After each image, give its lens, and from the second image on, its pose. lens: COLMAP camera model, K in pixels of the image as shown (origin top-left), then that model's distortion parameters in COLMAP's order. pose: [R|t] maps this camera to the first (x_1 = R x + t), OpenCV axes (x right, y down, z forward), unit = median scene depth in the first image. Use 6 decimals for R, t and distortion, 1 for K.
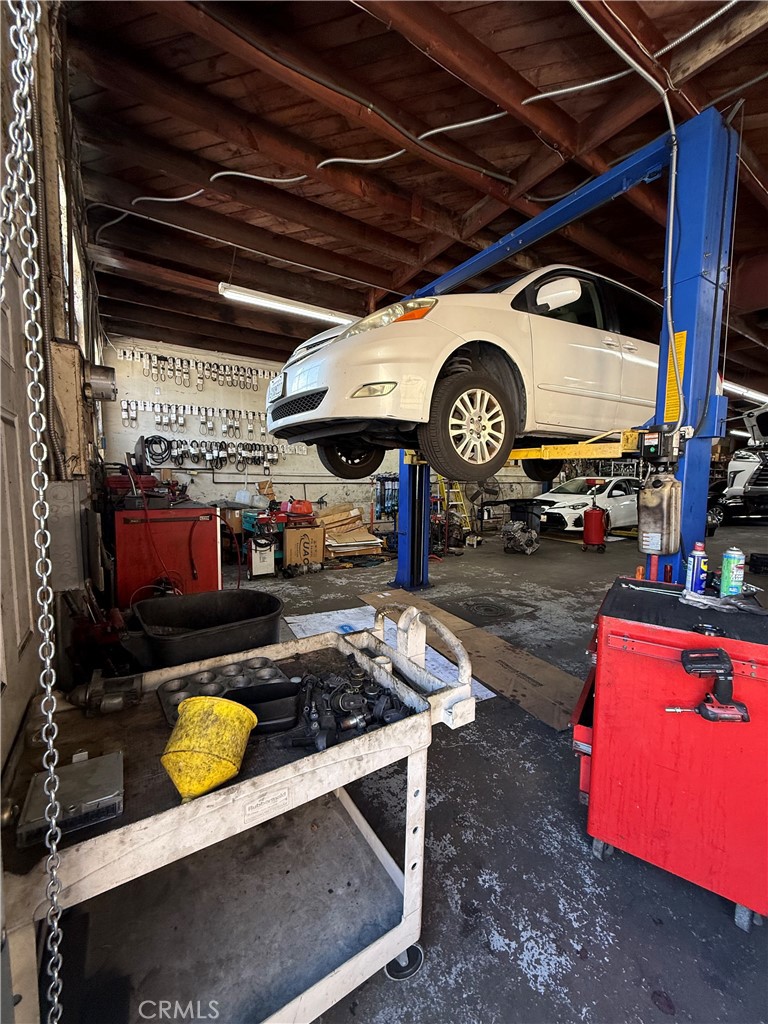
lens RADIAL K [[403.8, 0, 383.3], [0, 403.8, 510.2], [0, 0, 1]] dist [0.000400, 0.000164]
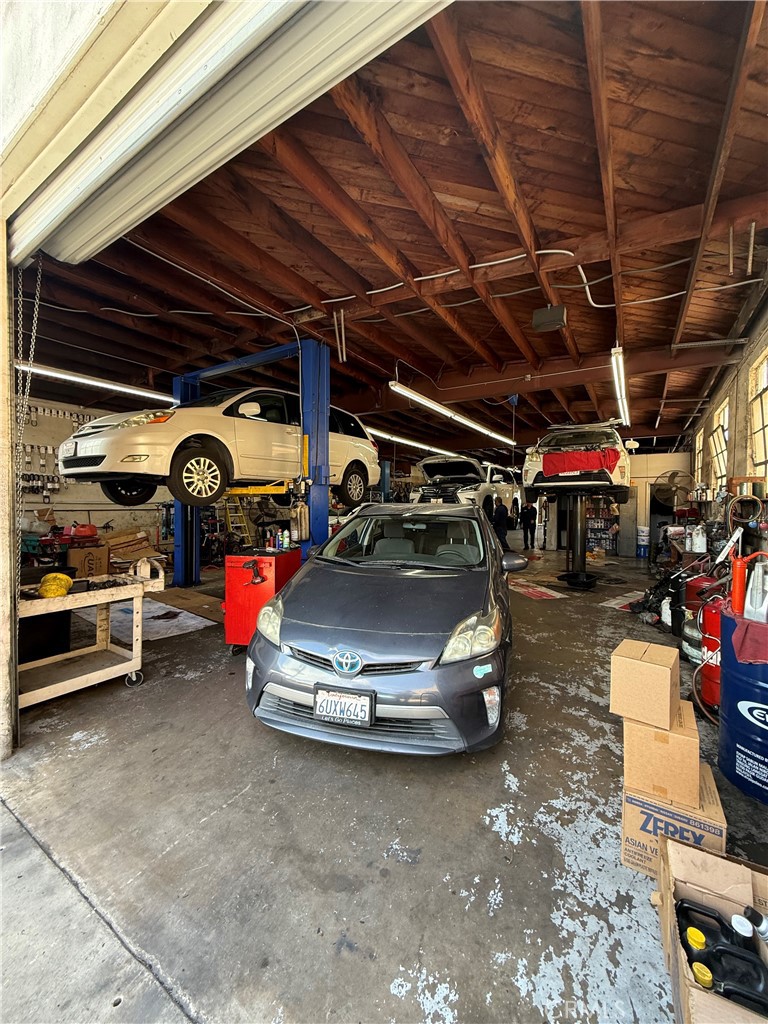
lens RADIAL K [[403.8, 0, 383.7], [0, 403.8, 507.7], [0, 0, 1]] dist [0.000400, 0.000164]
pose [[0.904395, -0.011595, 0.426539, 0.185148], [0.041728, 0.997243, -0.061368, 0.080484], [-0.424651, 0.073299, 0.902385, -0.993720]]
